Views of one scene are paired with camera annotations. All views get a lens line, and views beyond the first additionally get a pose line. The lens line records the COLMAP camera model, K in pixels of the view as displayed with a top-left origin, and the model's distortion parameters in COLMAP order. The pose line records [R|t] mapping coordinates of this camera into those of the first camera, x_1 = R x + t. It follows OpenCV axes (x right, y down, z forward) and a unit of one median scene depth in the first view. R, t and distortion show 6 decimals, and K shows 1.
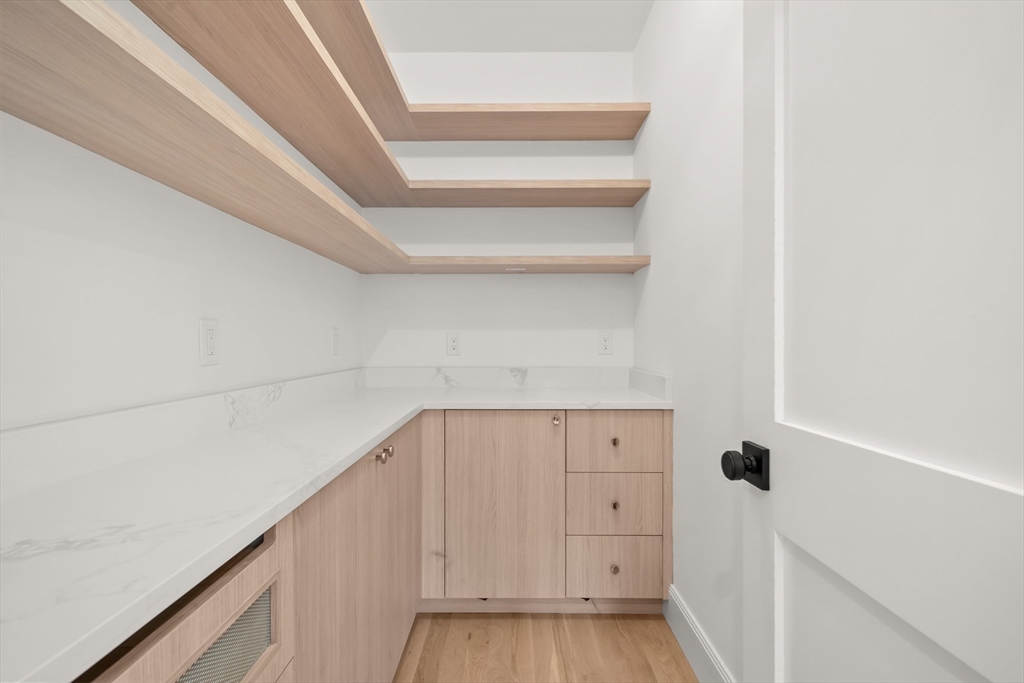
lens RADIAL K [[474.8, 0, 514.7], [0, 474.8, 346.0], [0, 0, 1]] dist [0.002985, 0.000335]
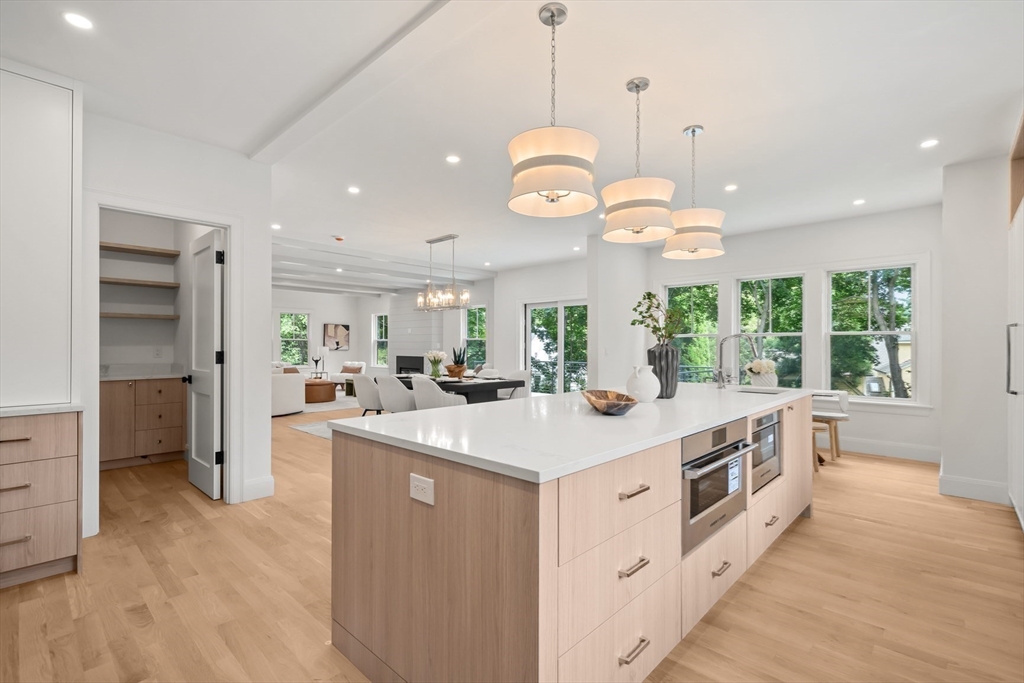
lens RADIAL K [[474.8, 0, 514.7], [0, 474.8, 346.0], [0, 0, 1]] dist [0.002985, 0.000335]
pose [[0.687913, 0.006809, 0.725761, -0.327837], [-0.000516, 0.999960, -0.008893, -0.018824], [-0.725793, 0.005743, 0.687890, -2.107510]]
